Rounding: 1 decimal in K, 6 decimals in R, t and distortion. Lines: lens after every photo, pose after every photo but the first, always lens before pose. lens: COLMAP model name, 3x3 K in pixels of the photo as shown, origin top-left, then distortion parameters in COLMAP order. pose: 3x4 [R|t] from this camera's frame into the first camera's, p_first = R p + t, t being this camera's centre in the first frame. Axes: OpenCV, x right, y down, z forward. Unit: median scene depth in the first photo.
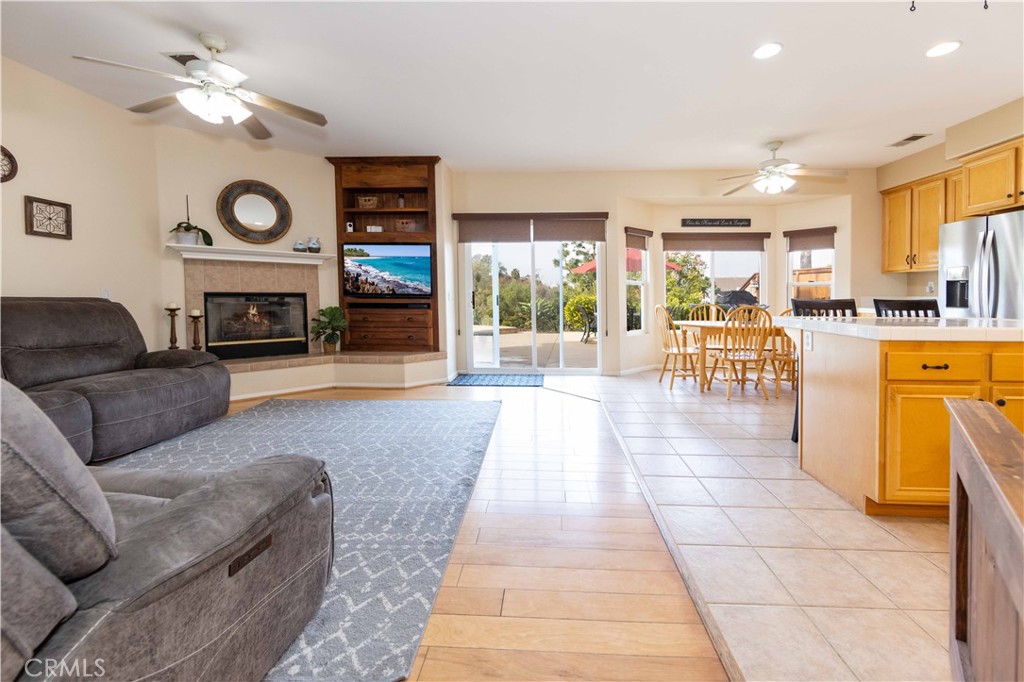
lens RADIAL K [[416.8, 0, 528.6], [0, 416.8, 289.8], [0, 0, 1]] dist [-0.006303, -0.000269]
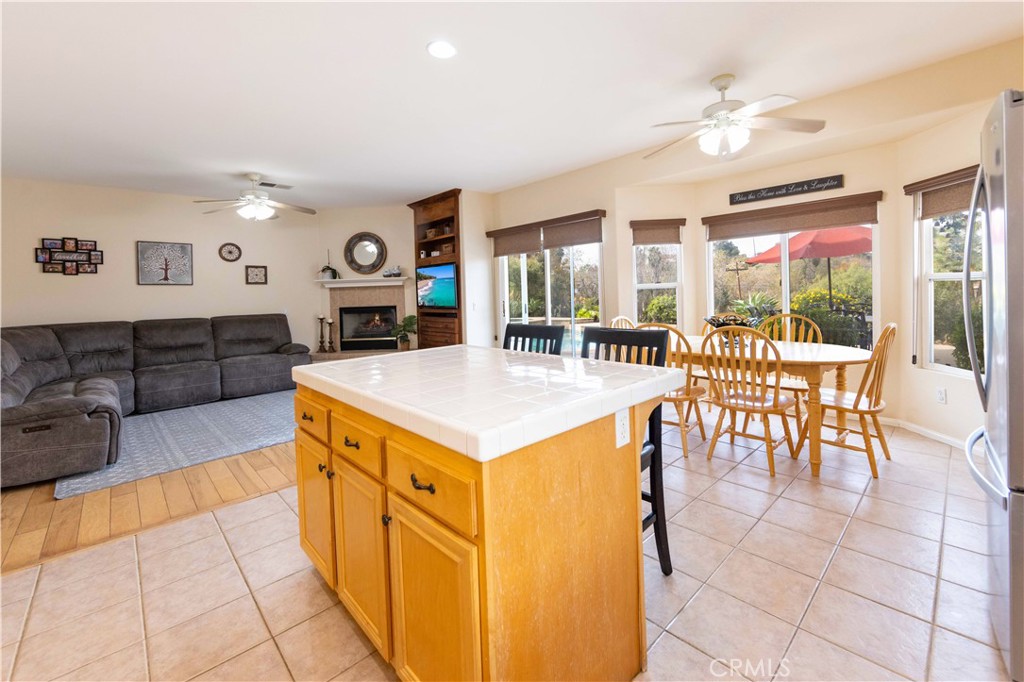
lens RADIAL K [[416.8, 0, 494.0], [0, 416.8, 278.4], [0, 0, 1]] dist [-0.006303, -0.000269]
pose [[0.717796, -0.055162, -0.694065, 0.680959], [0.047919, 0.998407, -0.029793, -0.026174], [0.694603, -0.011873, 0.719296, 0.223534]]
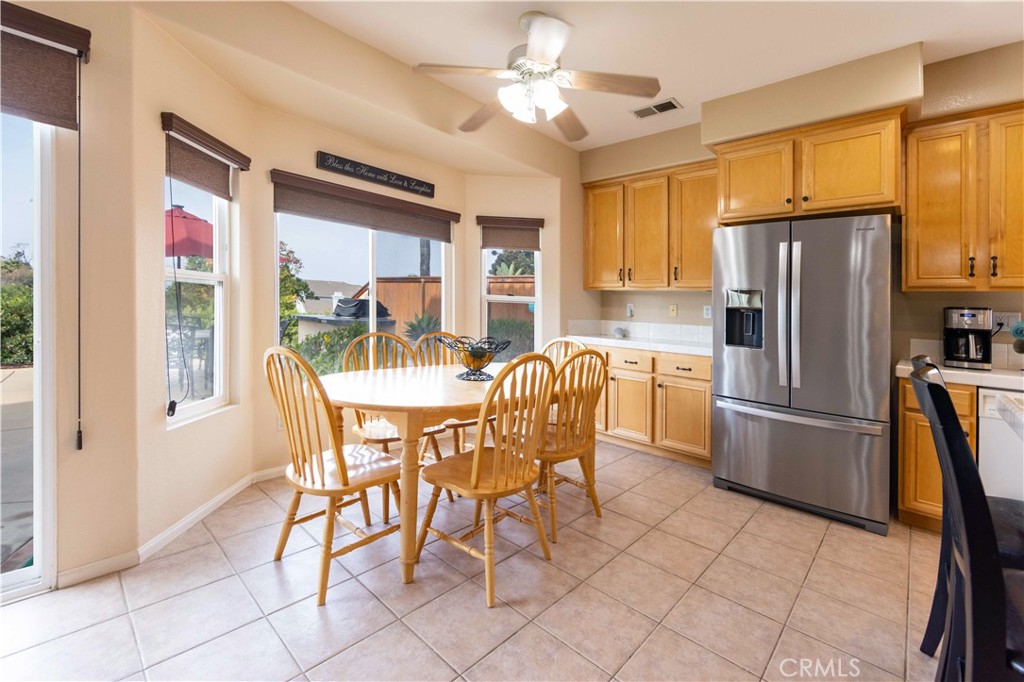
lens RADIAL K [[416.8, 0, 511.8], [0, 416.8, 326.6], [0, 0, 1]] dist [-0.006303, -0.000269]
pose [[0.631252, -0.014088, 0.775450, 0.162914], [-0.048823, 0.997130, 0.057860, -0.009386], [-0.774040, -0.074384, 0.628753, 0.613851]]
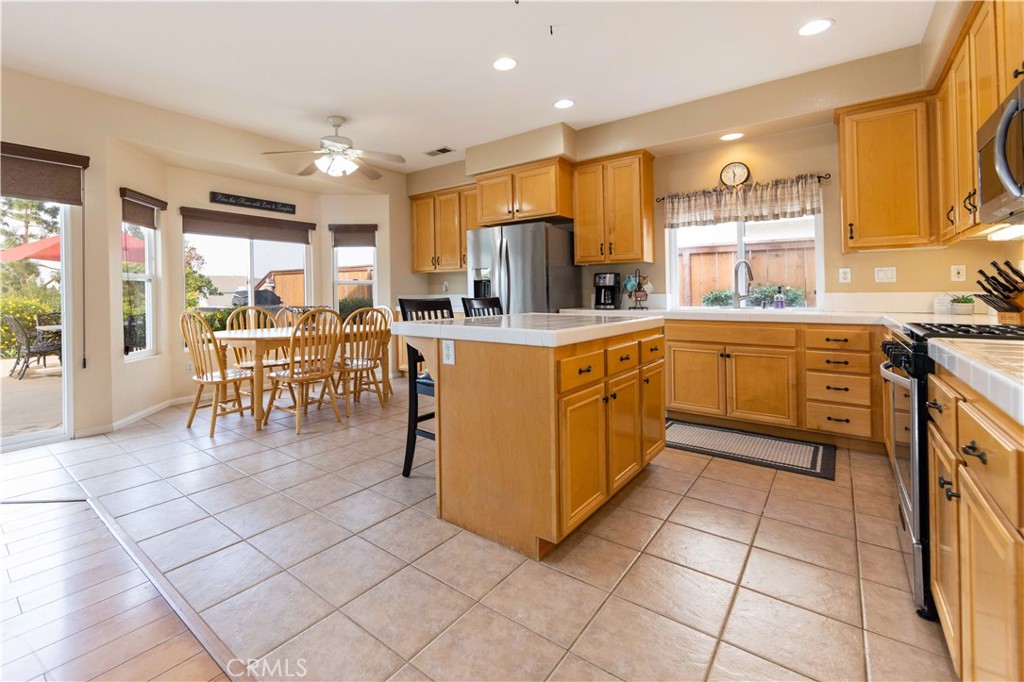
lens RADIAL K [[447.8, 0, 450.2], [0, 447.8, 285.3], [0, 0, 1]] dist [-0.002152, -0.000036]
pose [[0.605229, 0.006735, 0.796023, -0.001471], [0.000474, 0.999961, -0.008821, 0.001489], [-0.796051, 0.005716, 0.605202, 0.229358]]
